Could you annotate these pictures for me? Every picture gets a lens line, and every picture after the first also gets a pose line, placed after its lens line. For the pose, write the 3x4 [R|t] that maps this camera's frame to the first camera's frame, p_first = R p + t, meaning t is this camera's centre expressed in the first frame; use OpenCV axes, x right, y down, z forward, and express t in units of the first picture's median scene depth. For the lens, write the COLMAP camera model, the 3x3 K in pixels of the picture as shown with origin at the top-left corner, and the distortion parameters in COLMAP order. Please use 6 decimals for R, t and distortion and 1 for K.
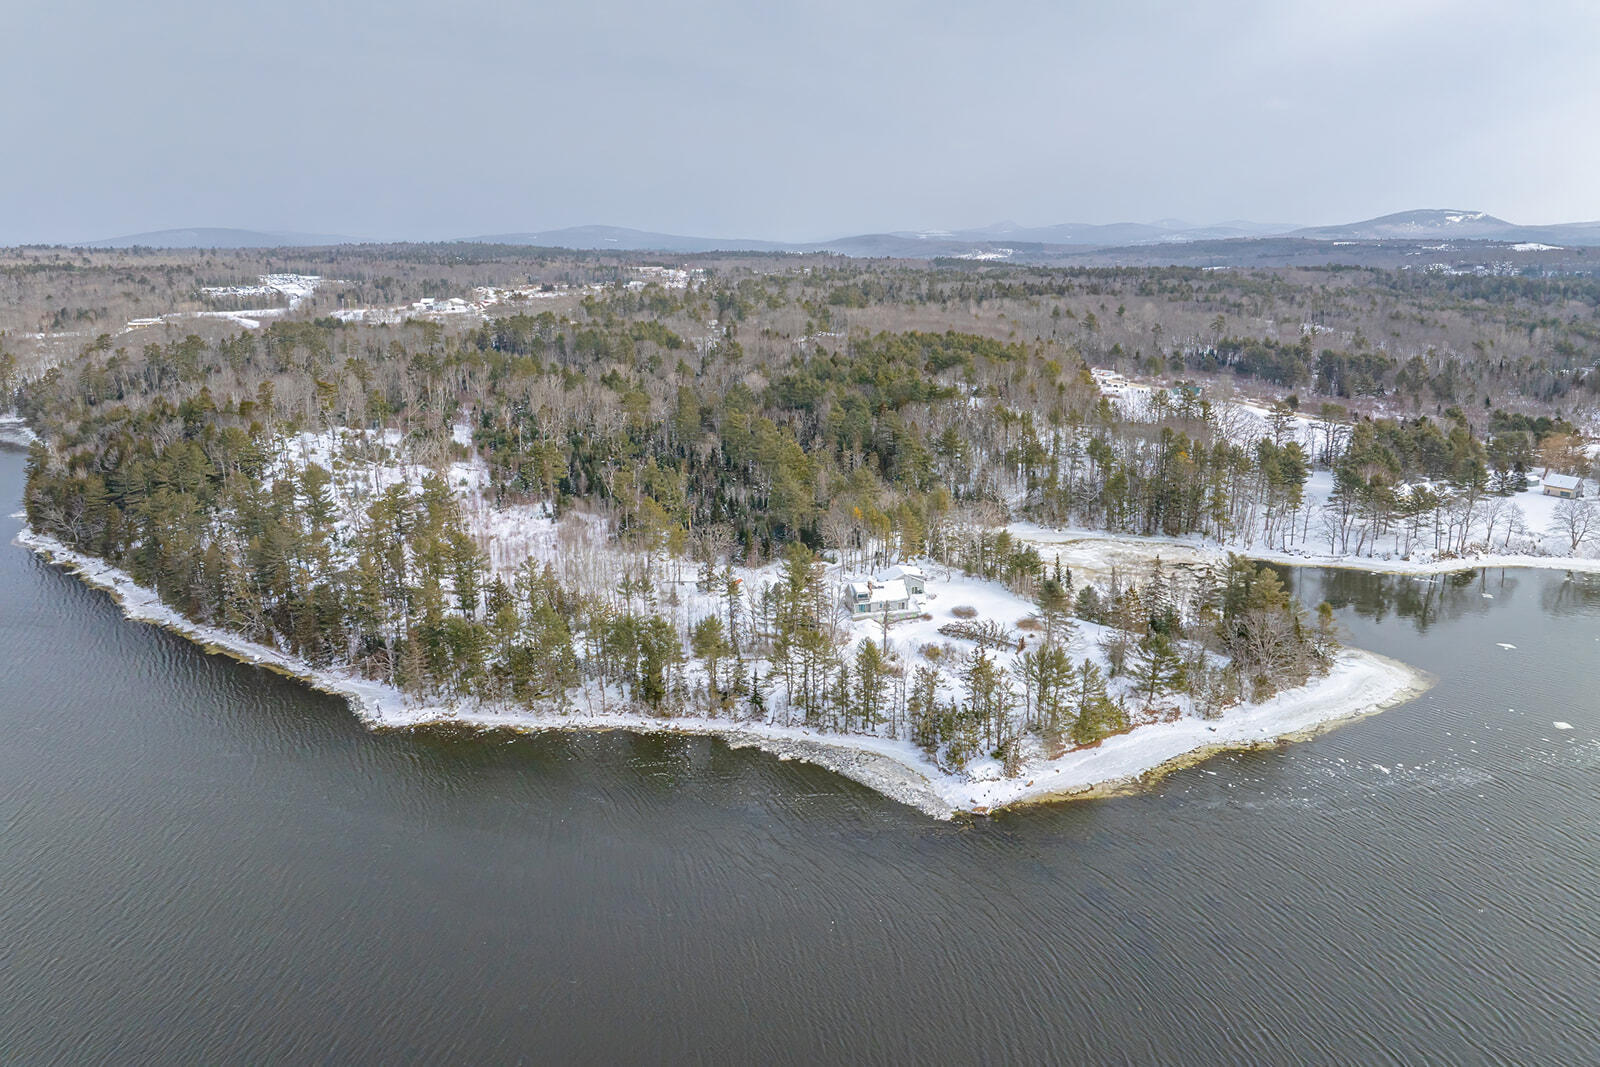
lens RADIAL K [[1135.4, 0, 803.3], [0, 1135.4, 502.6], [0, 0, 1]] dist [-0.033912, -0.001884]
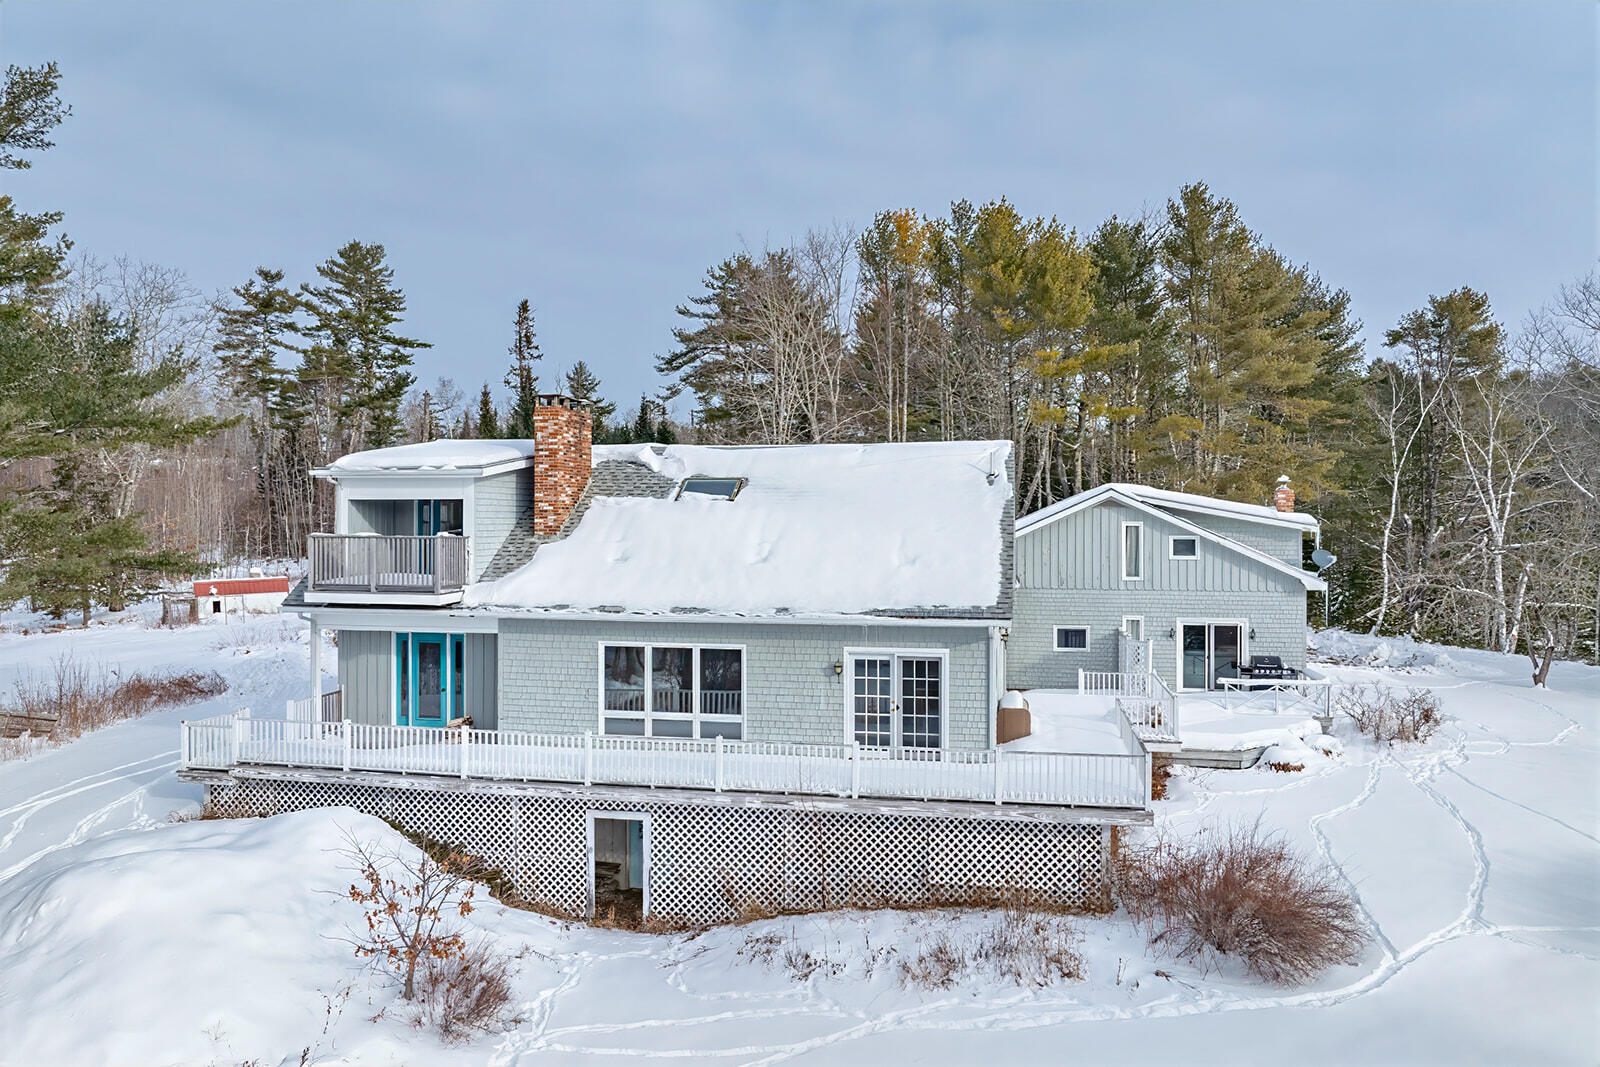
lens RADIAL K [[1135.4, 0, 803.3], [0, 1135.4, 502.6], [0, 0, 1]] dist [-0.033912, -0.001884]
pose [[0.915712, 0.001428, -0.401832, 0.105490], [-0.097939, 0.970630, -0.219738, 0.090882], [0.389717, 0.240572, 0.888958, 0.887571]]
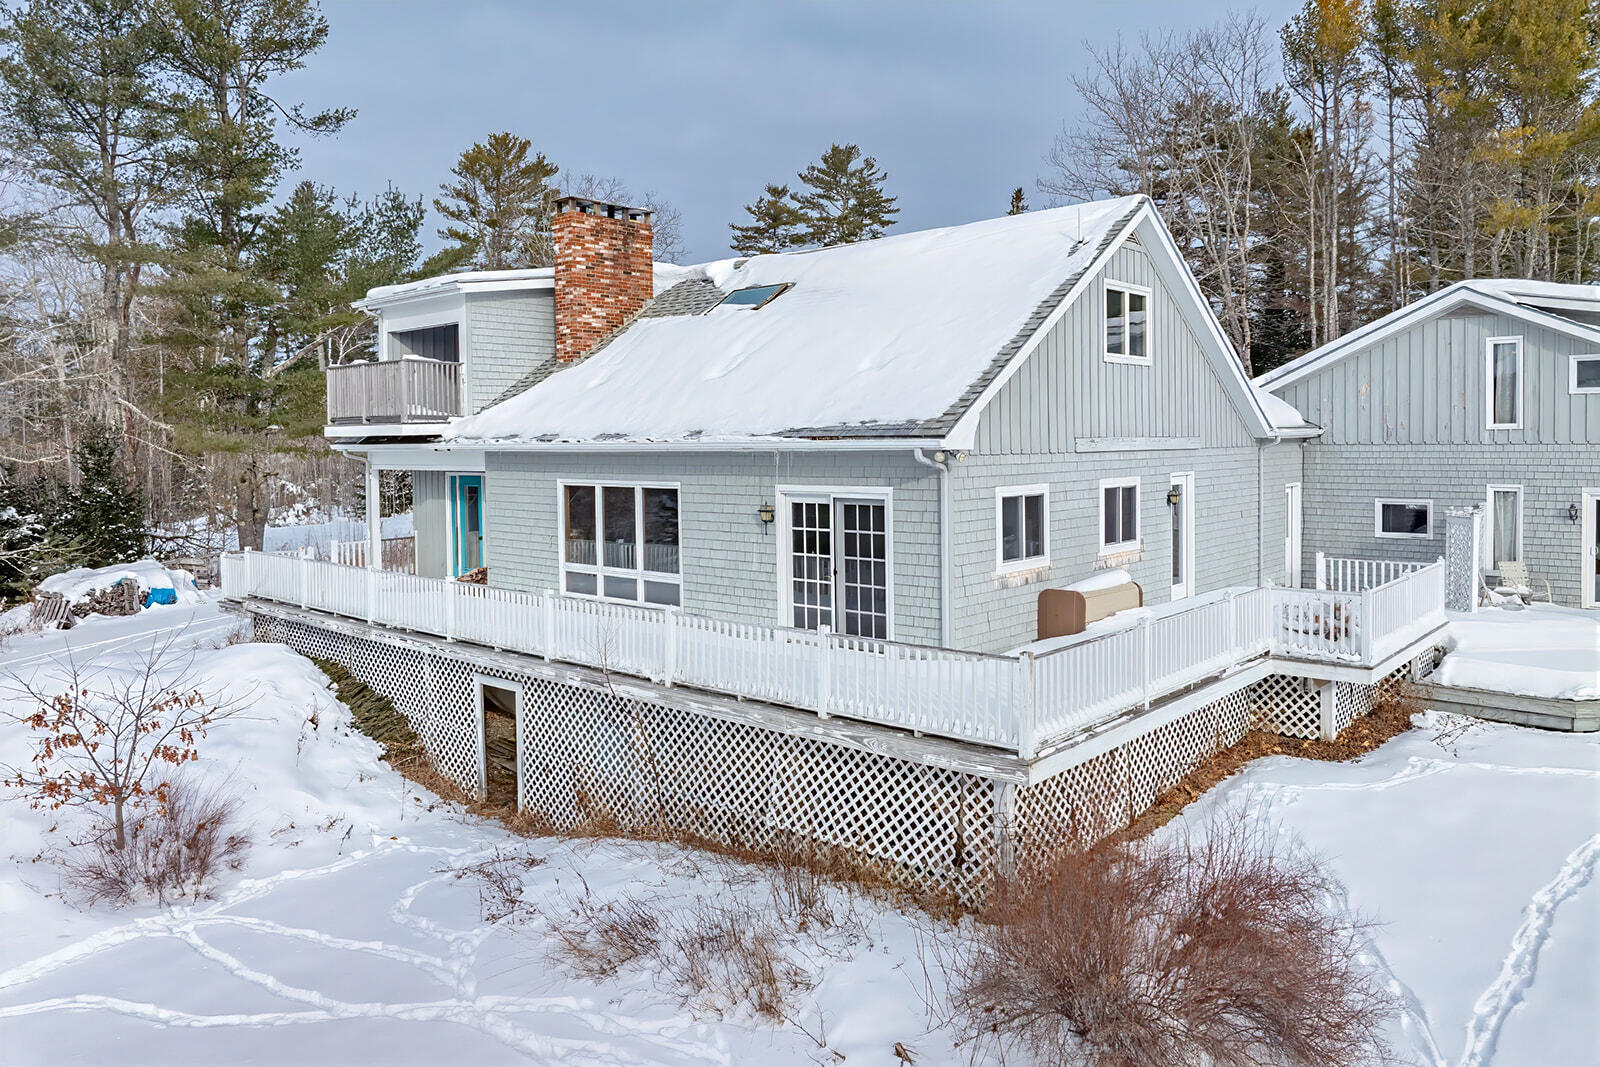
lens RADIAL K [[1129.3, 0, 798.2], [0, 1129.3, 473.5], [0, 0, 1]] dist [-0.034924, -0.005365]
pose [[0.585303, 0.024943, -0.810431, 0.120771], [-0.176202, 0.979553, -0.097107, 0.088033], [0.791437, 0.199636, 0.577730, 0.925355]]
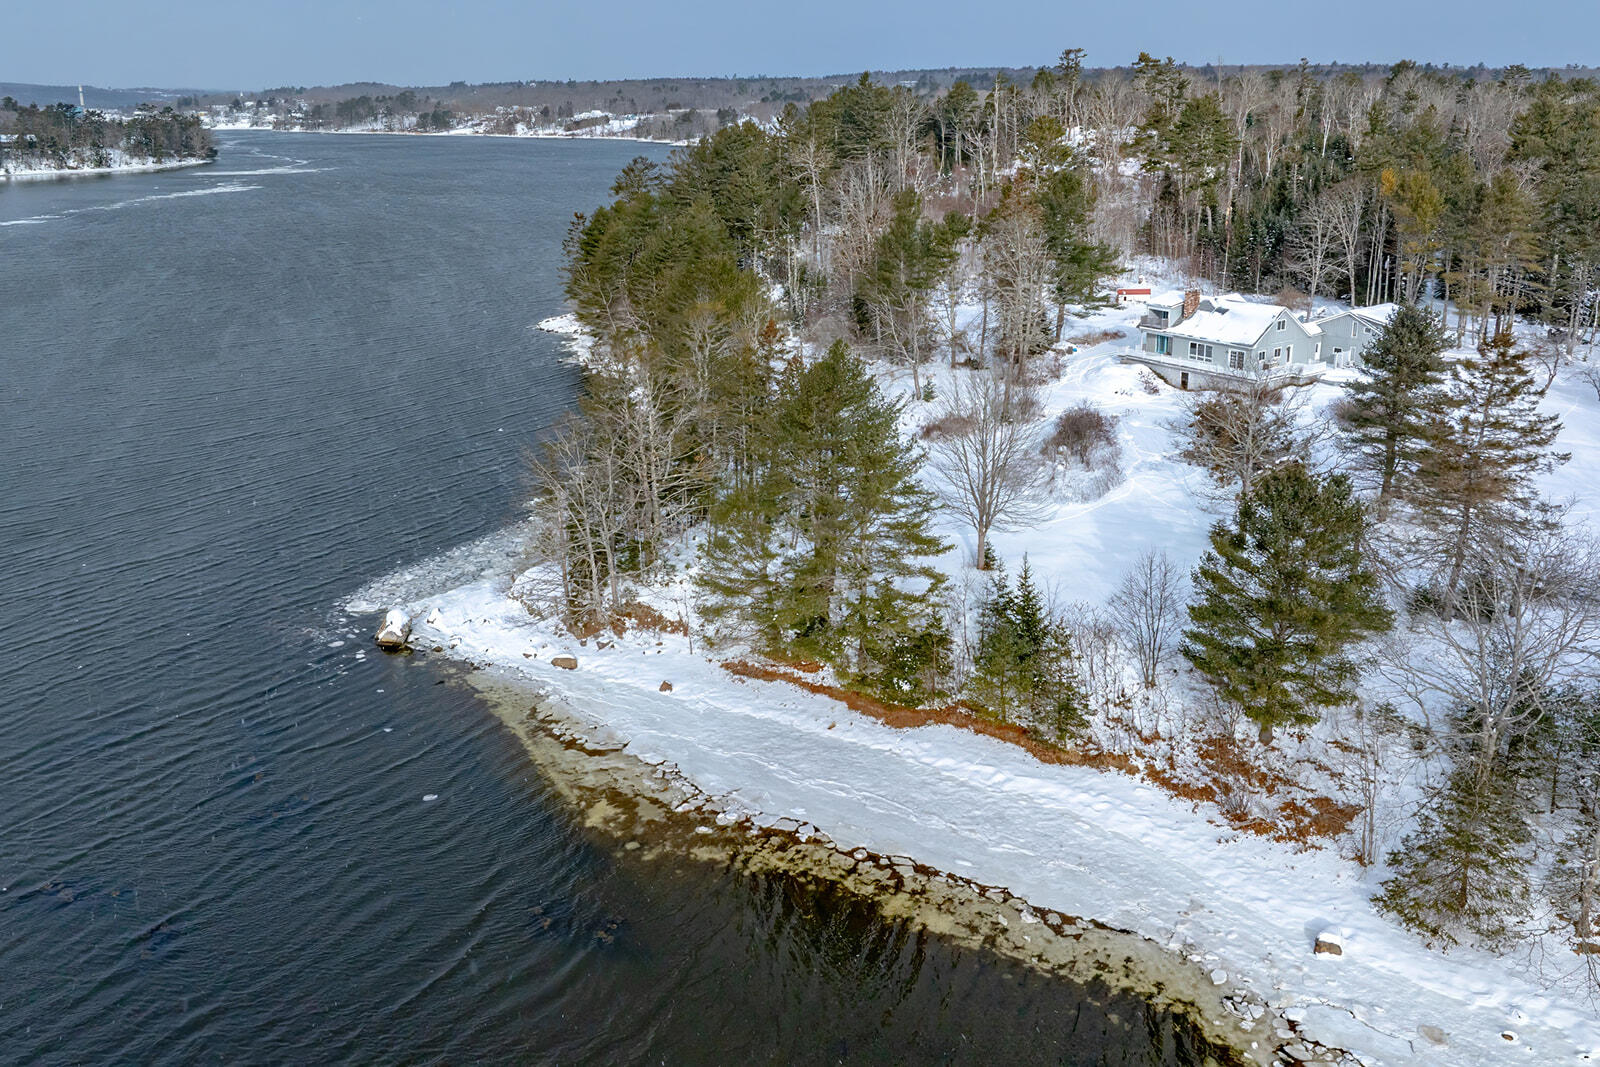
lens RADIAL K [[1269.6, 0, 809.7], [0, 1269.6, 402.6], [0, 0, 1]] dist [-0.036711, 0.003856]
pose [[0.420949, 0.218634, -0.880342, 0.404432], [-0.209643, 0.967691, 0.140083, 0.071142], [0.882526, 0.125590, 0.453184, 0.632930]]
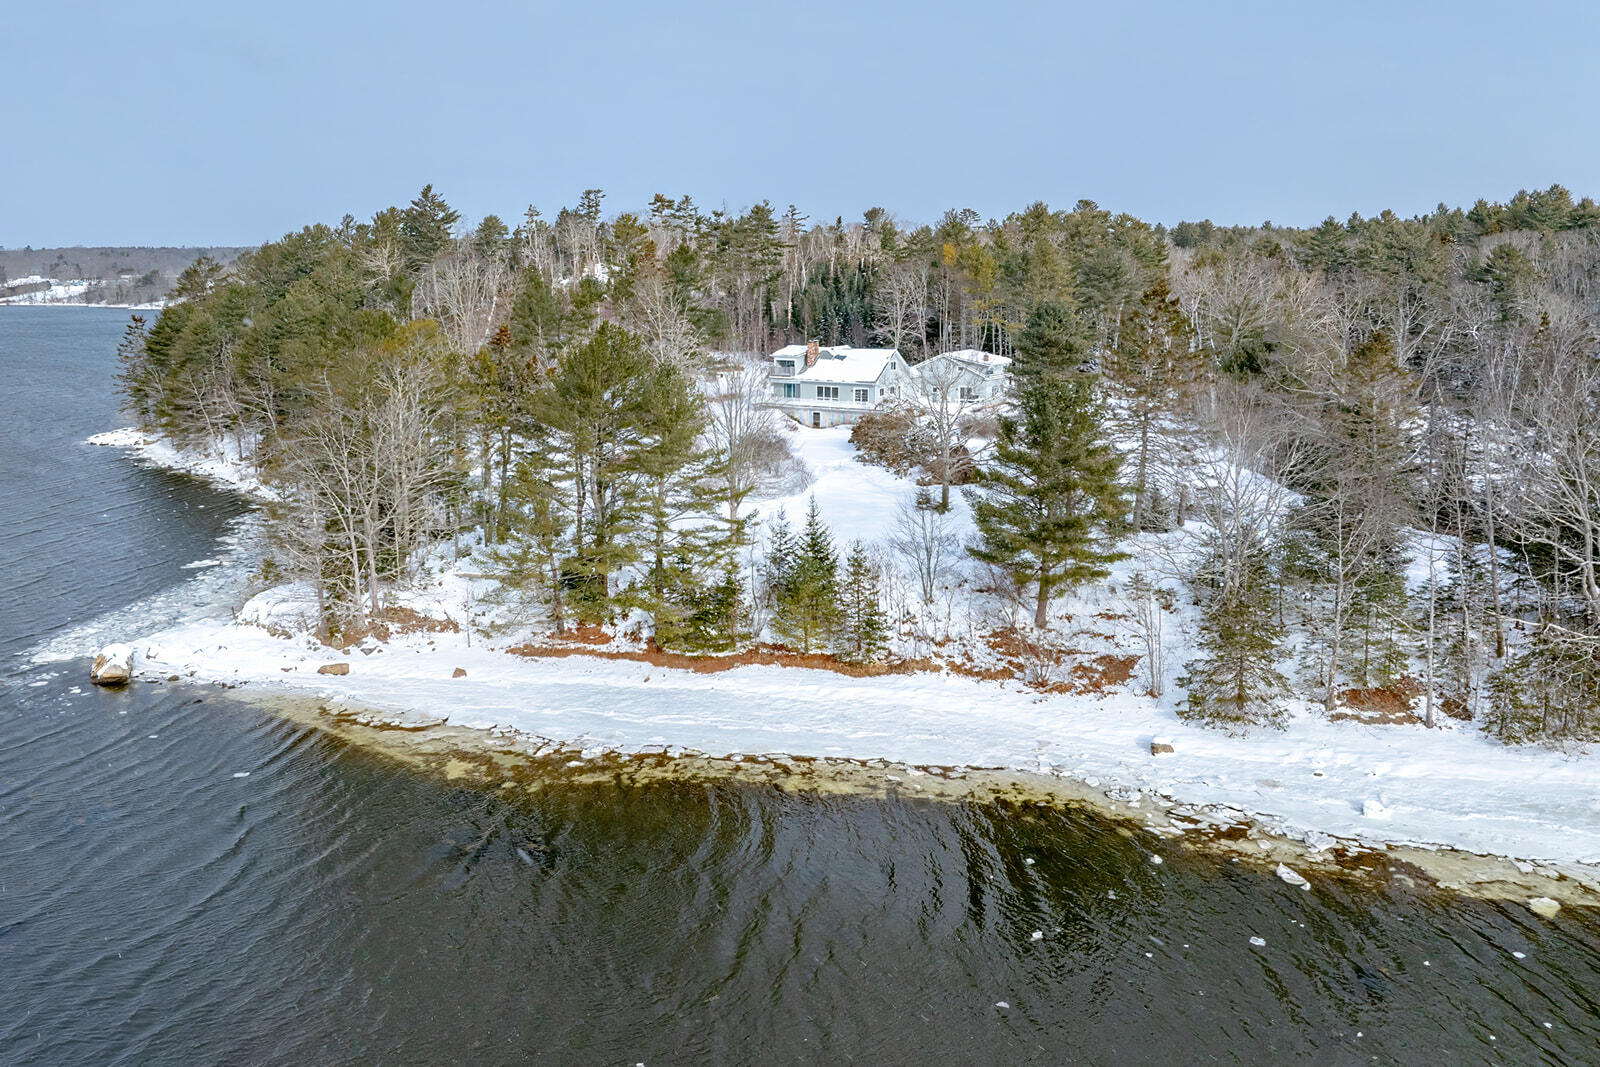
lens RADIAL K [[1267.5, 0, 755.9], [0, 1267.5, 408.4], [0, 0, 1]] dist [-0.028700, -0.011386]
pose [[0.721691, 0.079733, -0.687608, 0.385638], [-0.163585, 0.984853, -0.057492, 0.125691], [0.672608, 0.153974, 0.723803, 0.579928]]
